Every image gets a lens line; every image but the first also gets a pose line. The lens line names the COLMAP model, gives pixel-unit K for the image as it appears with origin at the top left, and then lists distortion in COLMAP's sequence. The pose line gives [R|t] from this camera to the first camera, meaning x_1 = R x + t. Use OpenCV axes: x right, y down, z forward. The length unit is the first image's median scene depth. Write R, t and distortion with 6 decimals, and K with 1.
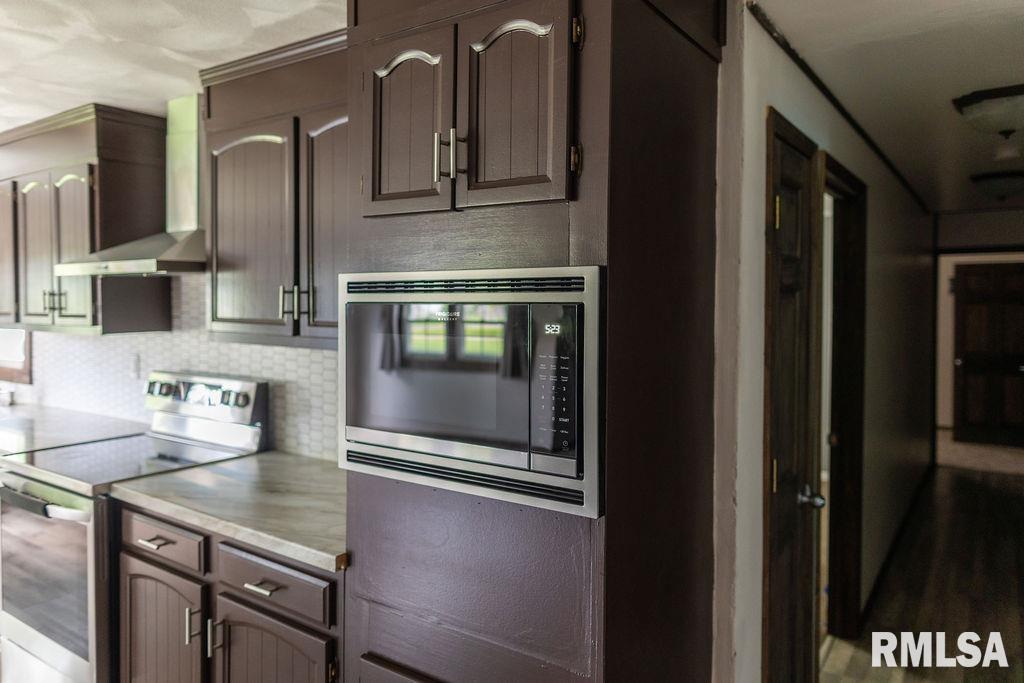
lens RADIAL K [[703.5, 0, 512.0], [0, 703.5, 341.5], [0, 0, 1]] dist [0.022037, 0.000698]
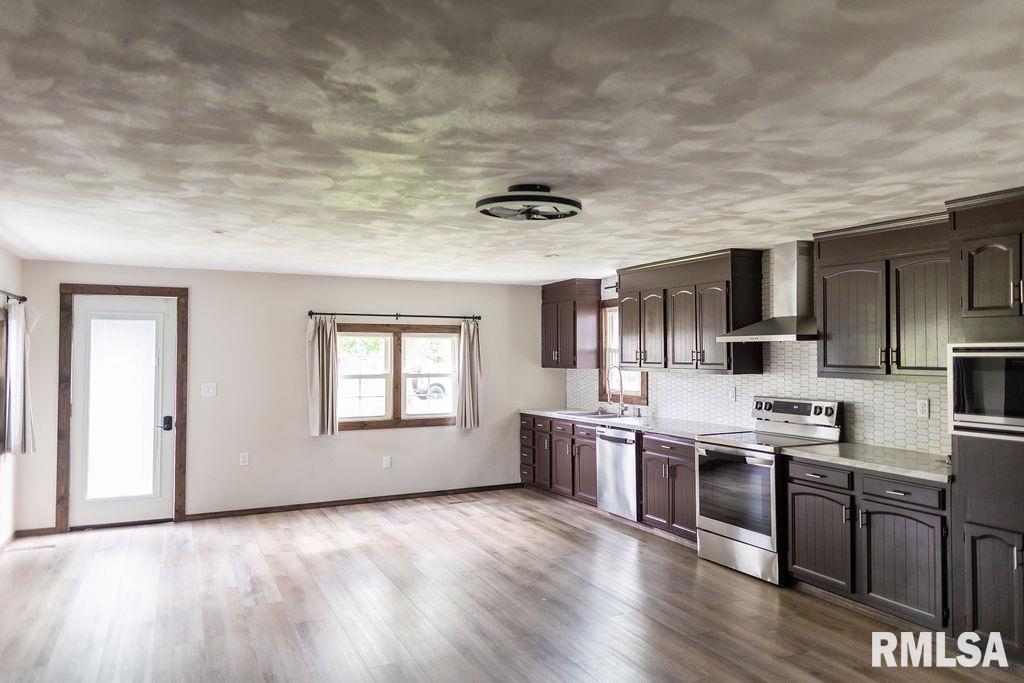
lens RADIAL K [[703.5, 0, 512.0], [0, 703.5, 341.5], [0, 0, 1]] dist [0.022037, 0.000698]
pose [[0.876714, -0.012510, -0.480849, -0.225456], [-0.023325, 0.997380, -0.068475, 0.047533], [0.480446, 0.071249, 0.874125, -0.944637]]
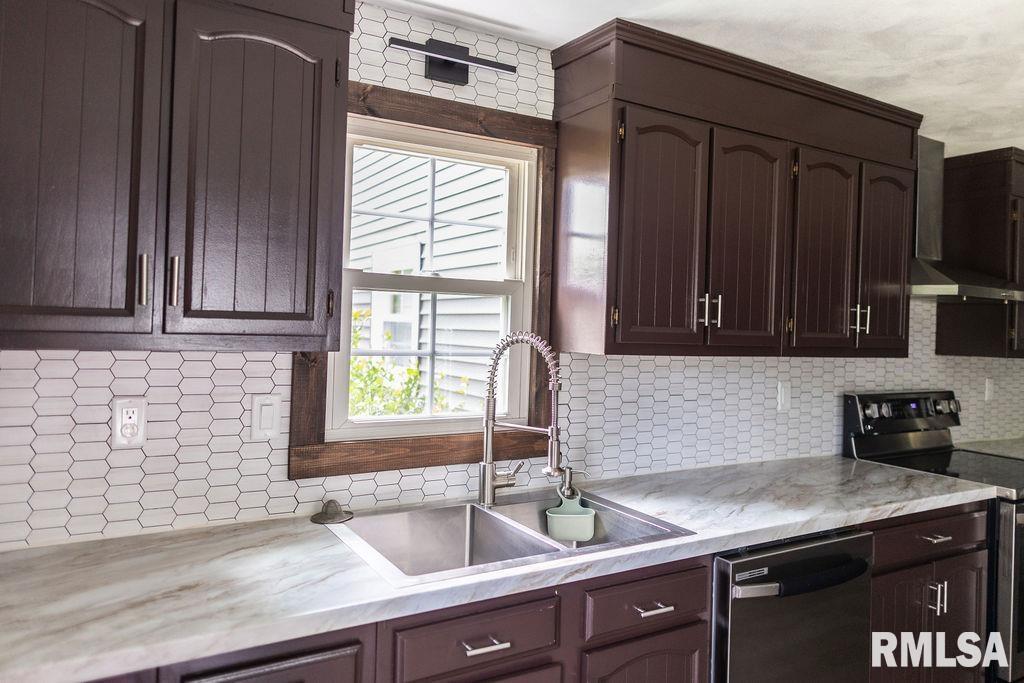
lens RADIAL K [[703.5, 0, 512.0], [0, 703.5, 341.5], [0, 0, 1]] dist [0.022037, 0.000698]
pose [[0.406945, -0.020927, 0.913213, -1.817189], [0.012470, 0.999772, 0.017354, -0.060384], [-0.913367, 0.004325, 0.407113, 1.202617]]
